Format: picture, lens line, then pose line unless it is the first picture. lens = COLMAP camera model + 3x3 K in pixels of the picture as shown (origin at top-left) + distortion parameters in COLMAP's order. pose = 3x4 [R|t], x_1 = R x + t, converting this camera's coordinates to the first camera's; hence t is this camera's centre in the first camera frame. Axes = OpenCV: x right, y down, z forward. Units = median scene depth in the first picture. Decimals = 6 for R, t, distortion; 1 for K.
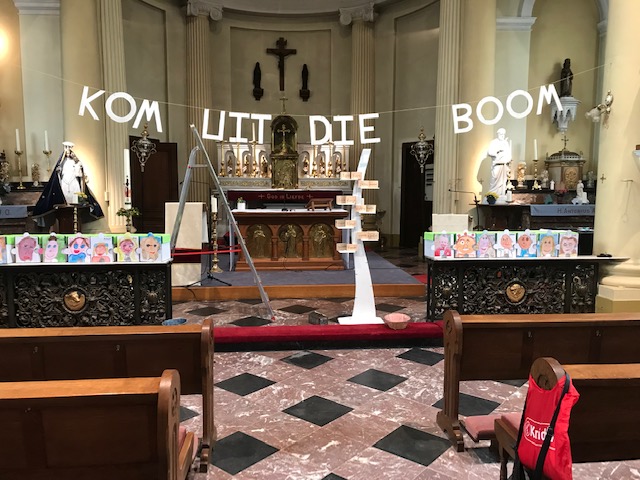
lens RADIAL K [[520.8, 0, 316.1], [0, 520.8, 237.8], [0, 0, 1]] dist [0.032488, -0.033199]
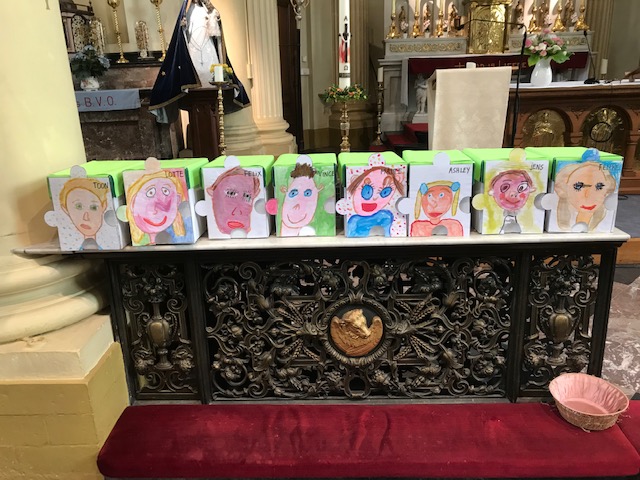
lens RADIAL K [[520.8, 0, 314.8], [0, 520.8, 236.4], [0, 0, 1]] dist [0.032488, -0.033199]
pose [[0.992234, 0.005936, -0.124246, -0.267138], [0.020560, 0.977294, 0.210886, -0.017012], [0.122677, -0.211803, 0.969582, 0.387658]]
